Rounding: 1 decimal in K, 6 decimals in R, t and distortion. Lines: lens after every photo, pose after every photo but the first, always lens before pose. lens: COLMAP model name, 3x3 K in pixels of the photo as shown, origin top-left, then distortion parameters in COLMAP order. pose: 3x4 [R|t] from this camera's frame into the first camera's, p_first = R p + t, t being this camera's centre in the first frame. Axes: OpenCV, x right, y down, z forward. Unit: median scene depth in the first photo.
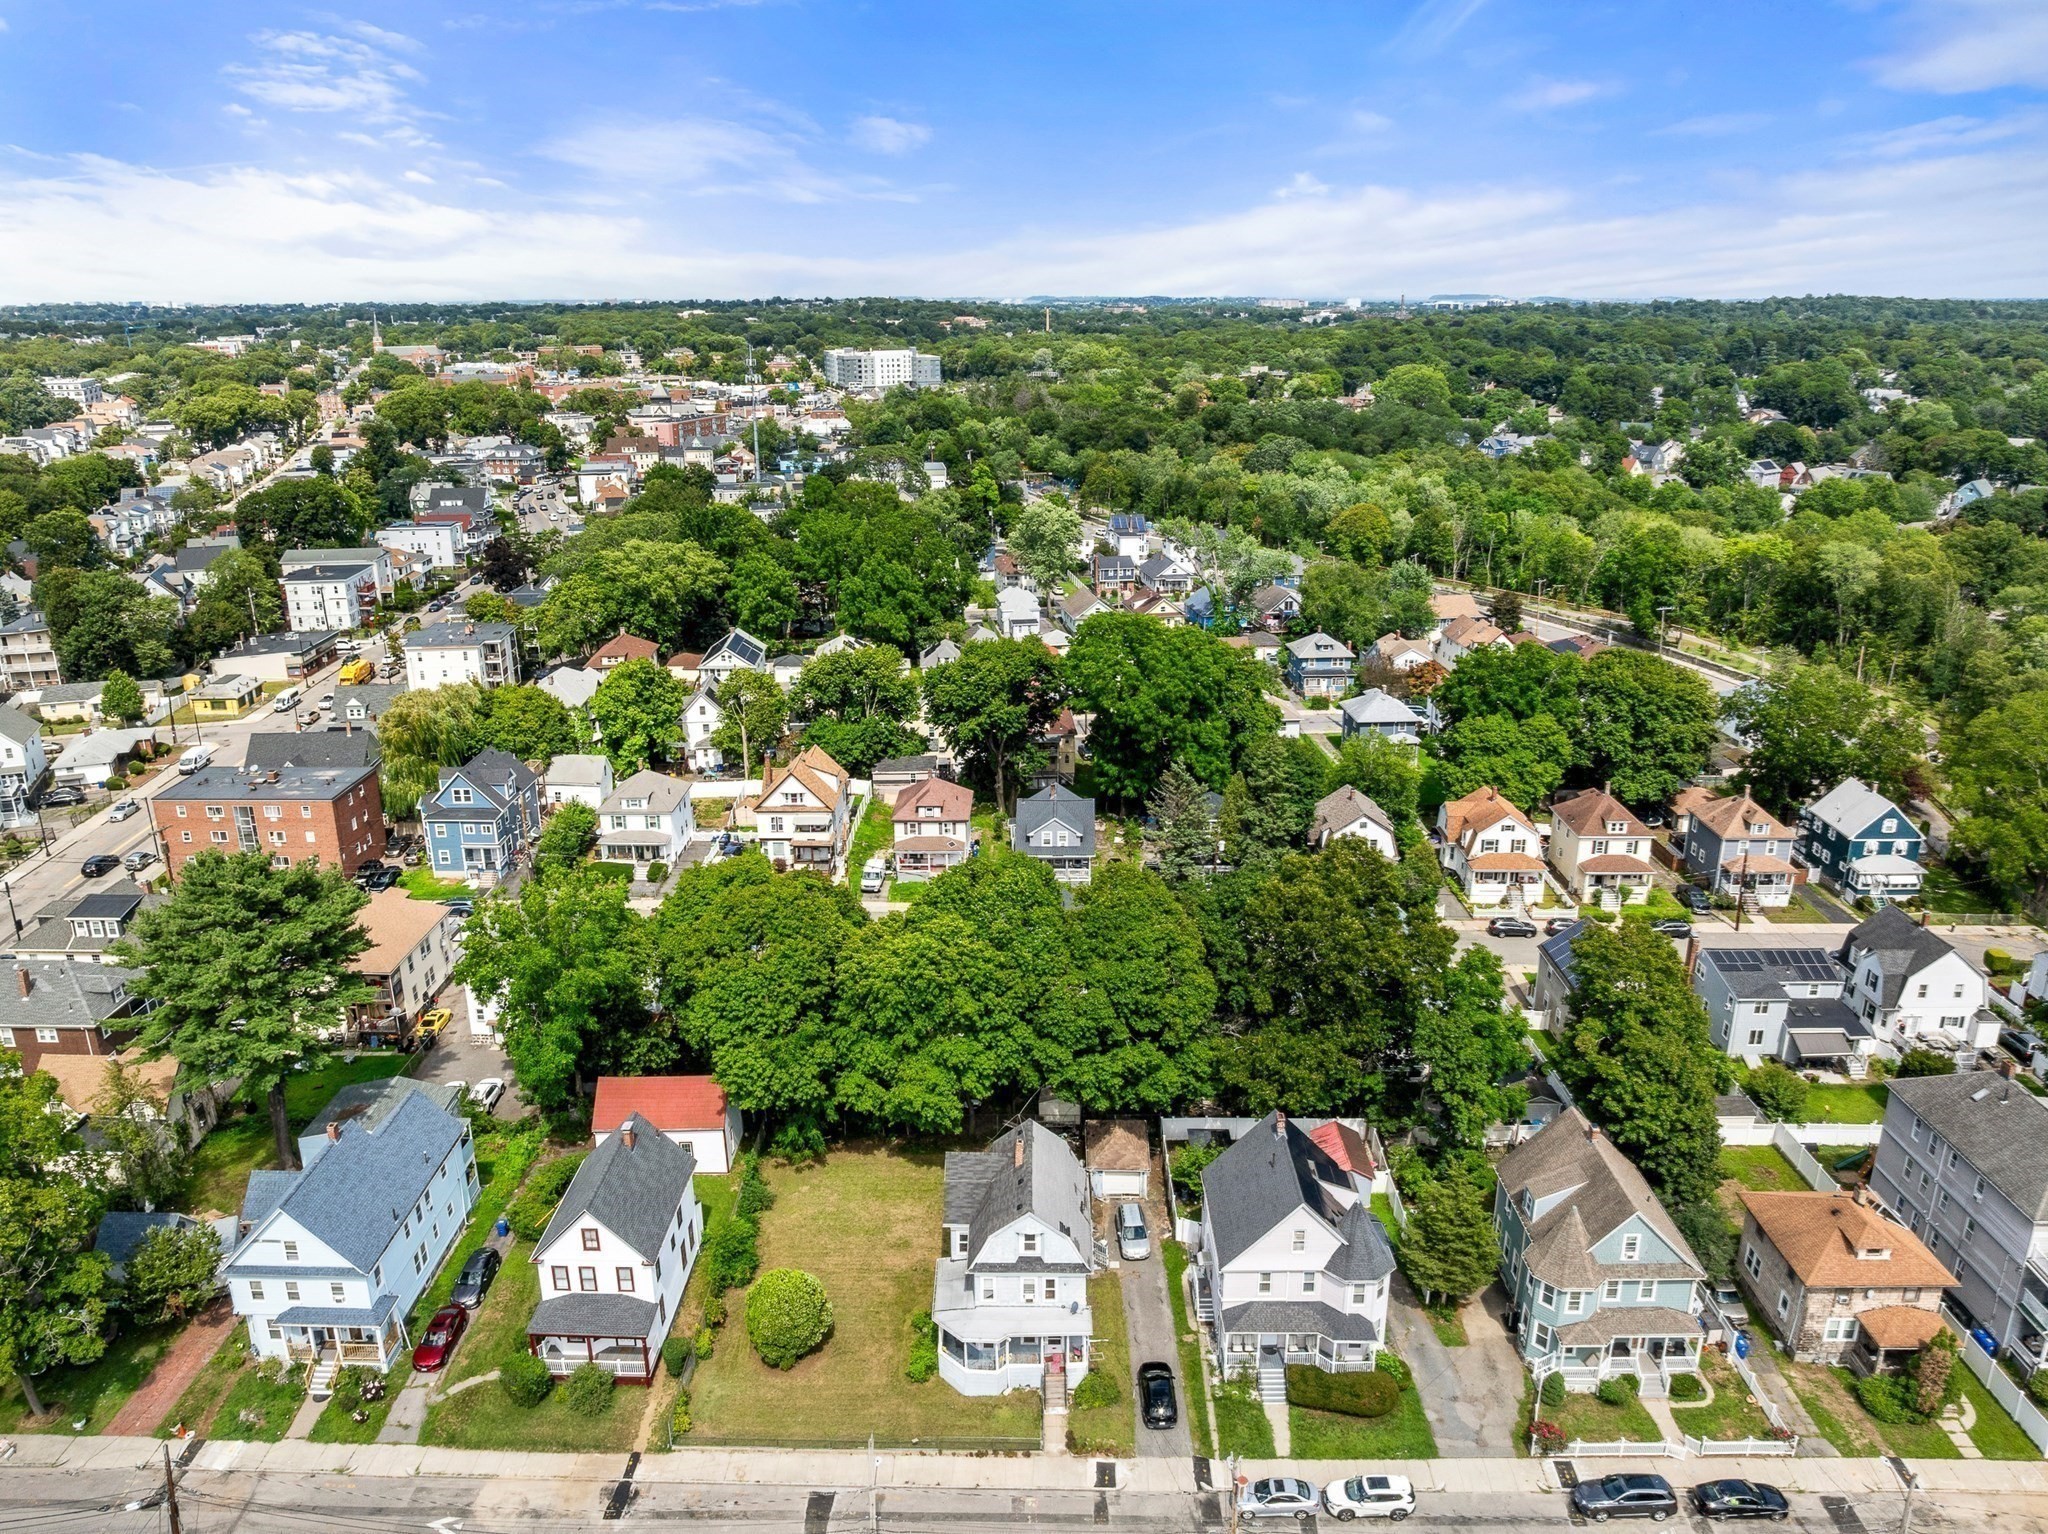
lens RADIAL K [[1437.2, 0, 1024.0], [0, 1437.2, 767.0], [0, 0, 1]] dist [-0.036047, -0.001425]
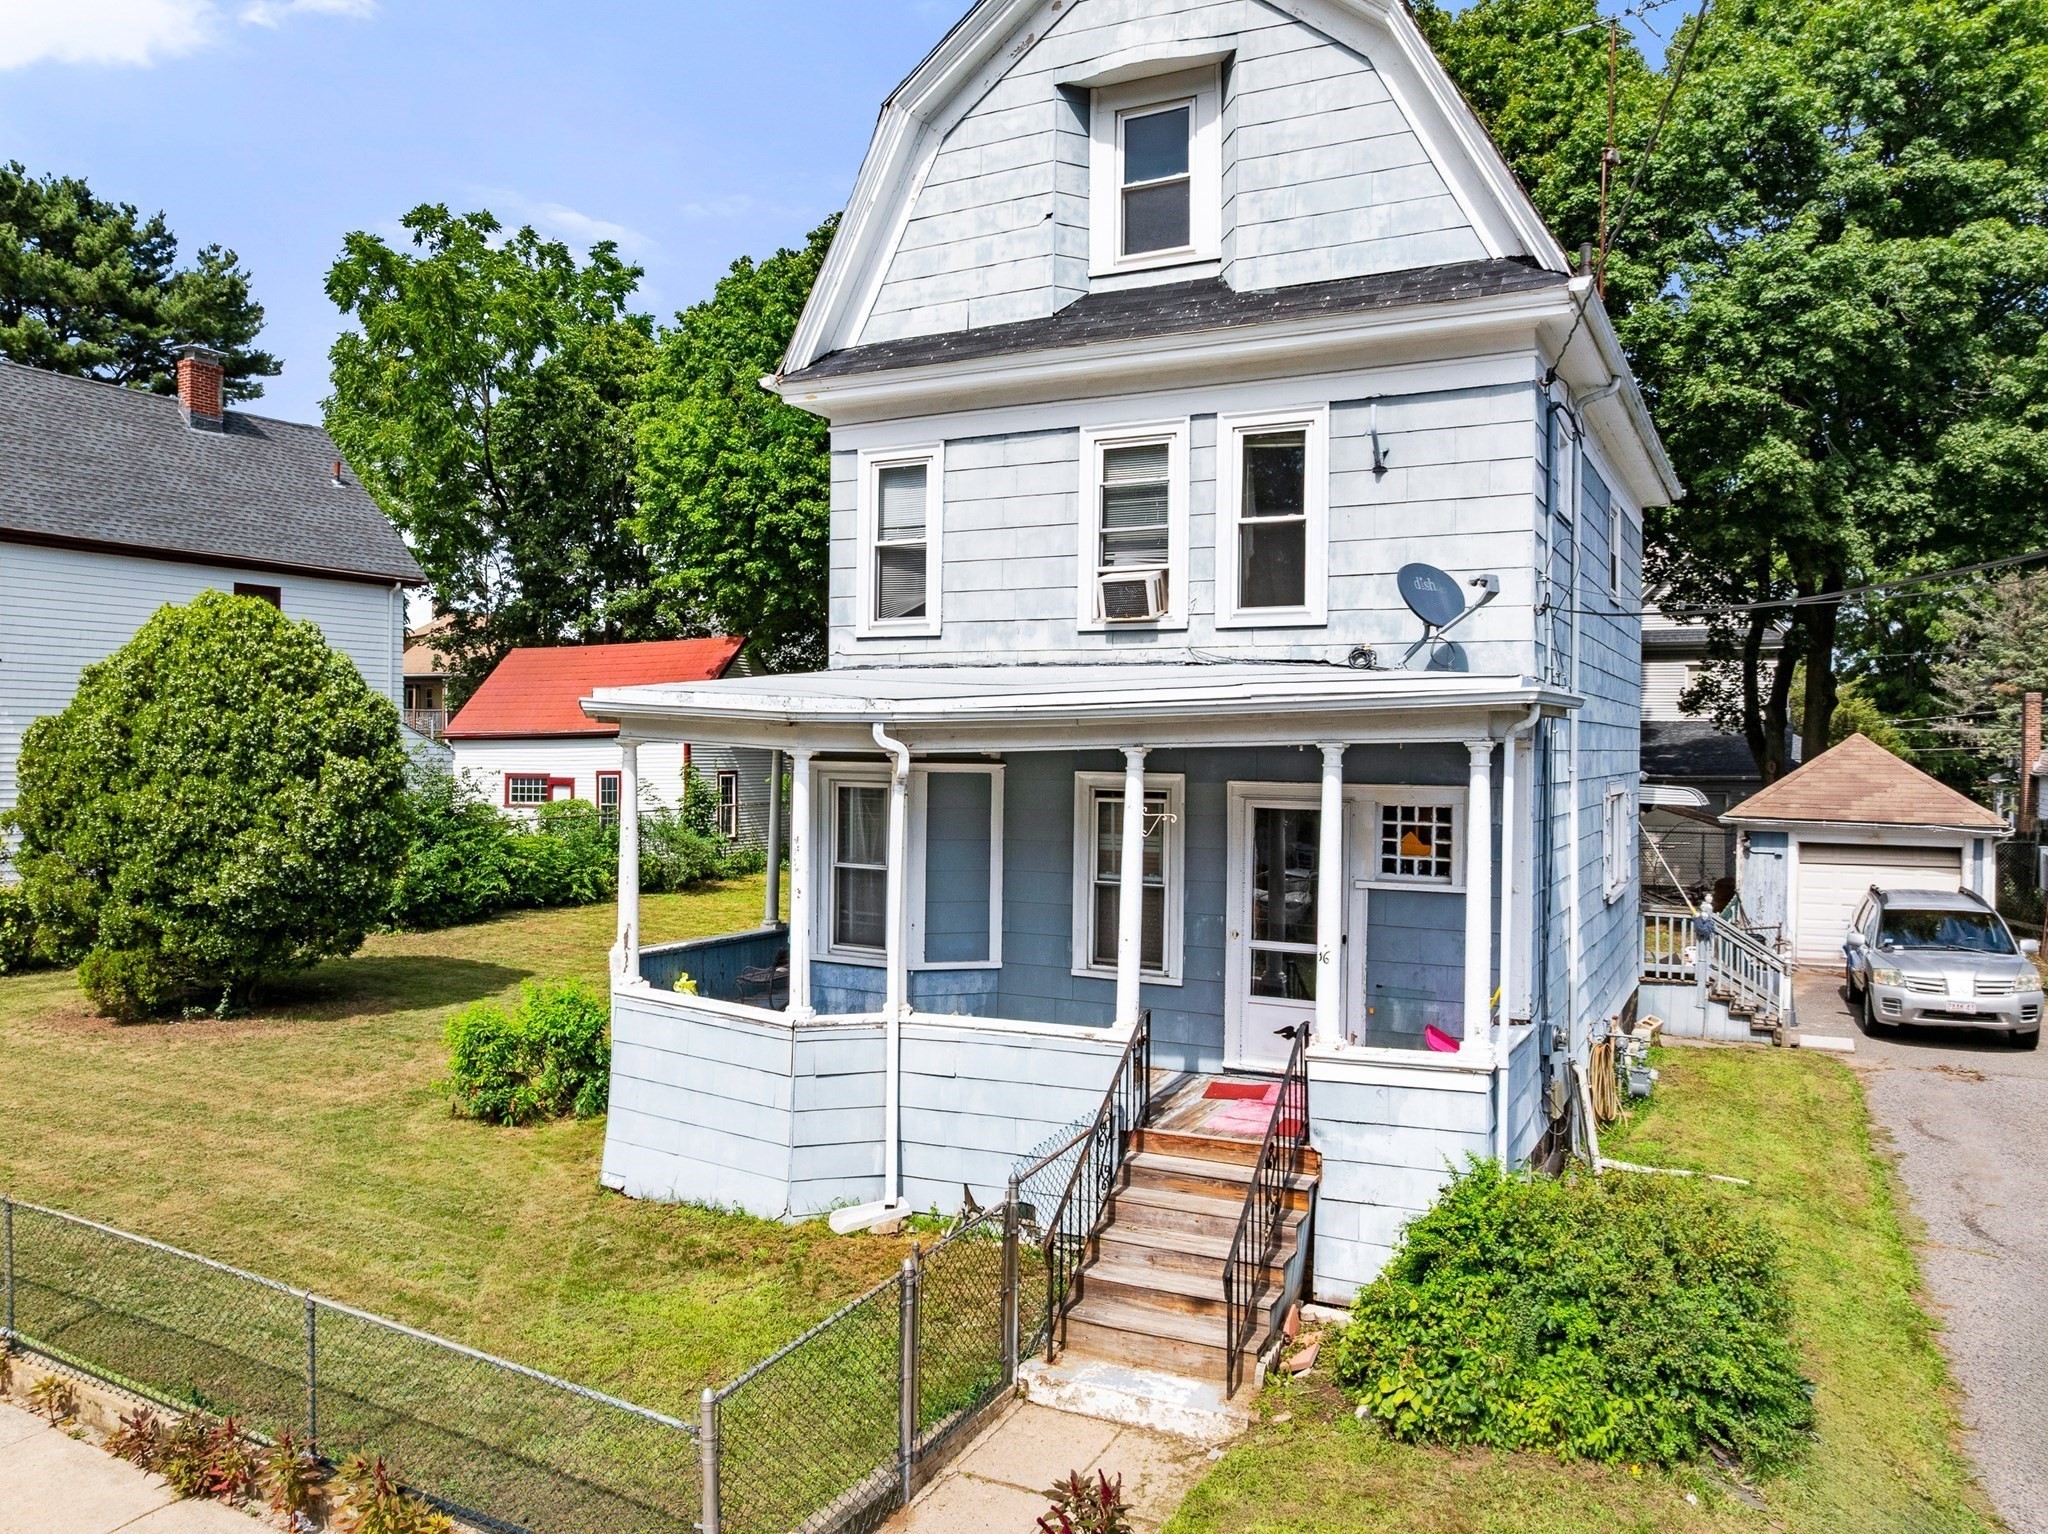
lens RADIAL K [[1454.9, 0, 1021.0], [0, 1454.9, 747.0], [0, 0, 1]] dist [-0.028719, -0.001241]
pose [[0.886665, 0.013253, -0.462223, 0.063058], [-0.154958, 0.950309, -0.270003, 0.431038], [0.435676, 0.311027, 0.844659, 0.880690]]
